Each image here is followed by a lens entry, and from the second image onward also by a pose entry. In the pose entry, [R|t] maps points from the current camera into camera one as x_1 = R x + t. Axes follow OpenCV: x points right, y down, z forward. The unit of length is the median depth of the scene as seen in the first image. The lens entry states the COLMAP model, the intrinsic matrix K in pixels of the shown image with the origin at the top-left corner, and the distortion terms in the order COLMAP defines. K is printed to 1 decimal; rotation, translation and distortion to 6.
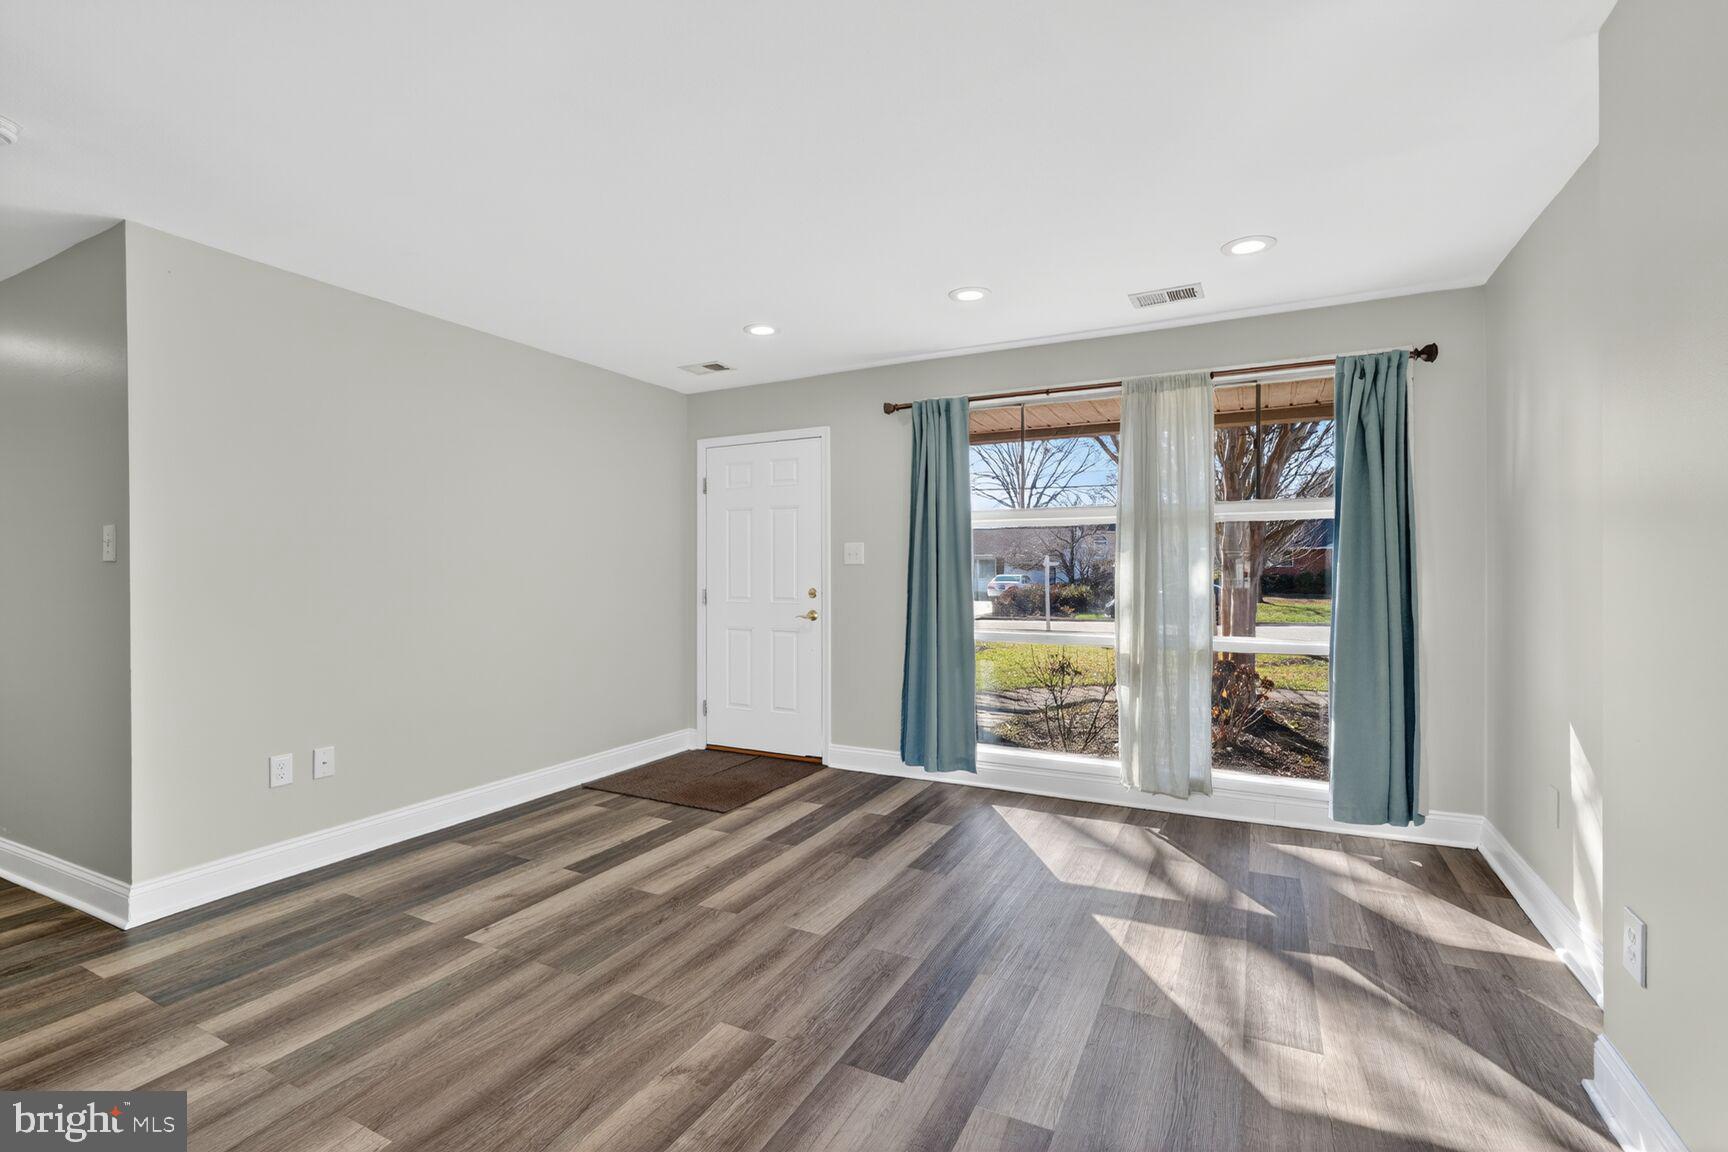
lens RADIAL K [[762.1, 0, 869.9], [0, 762.1, 571.1], [0, 0, 1]] dist [0.004459, -0.000555]
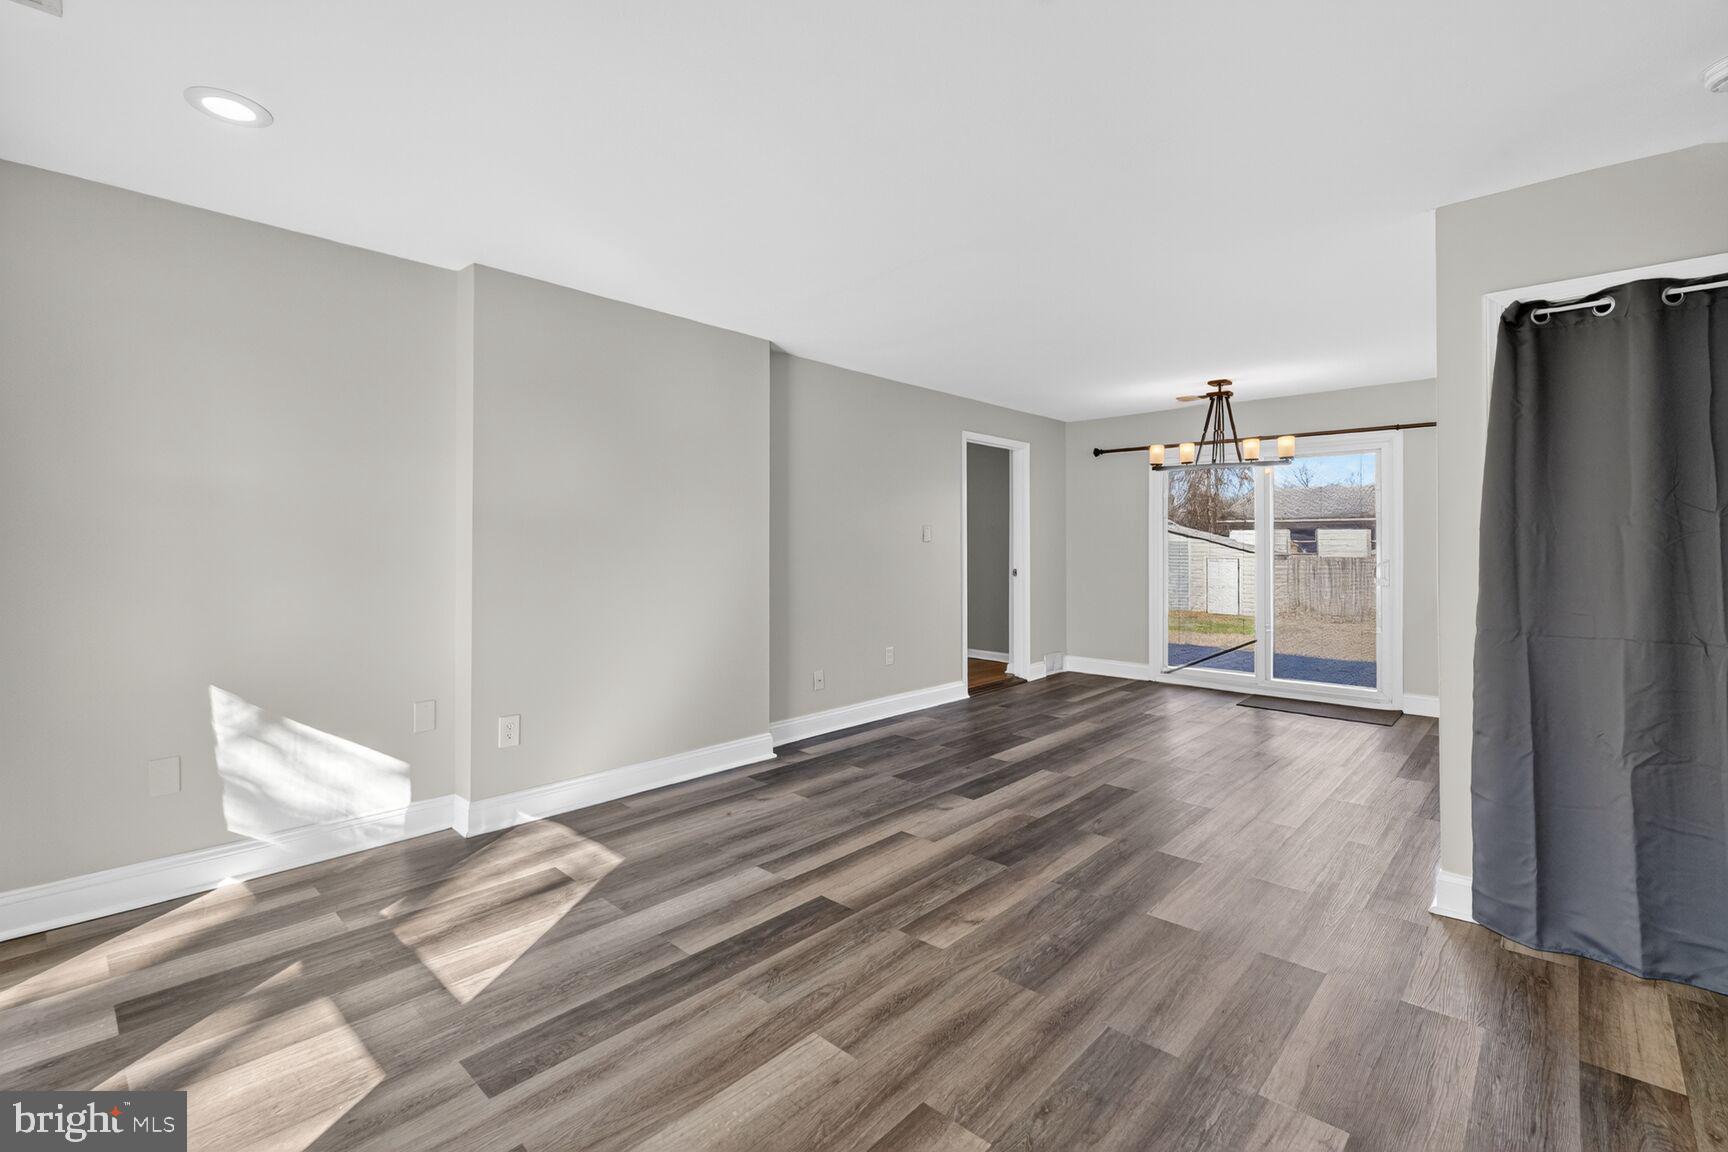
lens RADIAL K [[762.1, 0, 870.9], [0, 762.1, 539.8], [0, 0, 1]] dist [0.004459, -0.000555]
pose [[-0.964151, 0.000958, 0.265353, -0.242459], [-0.001422, 0.999960, -0.008774, -0.006819], [-0.265351, -0.008837, -0.964111, 1.312074]]
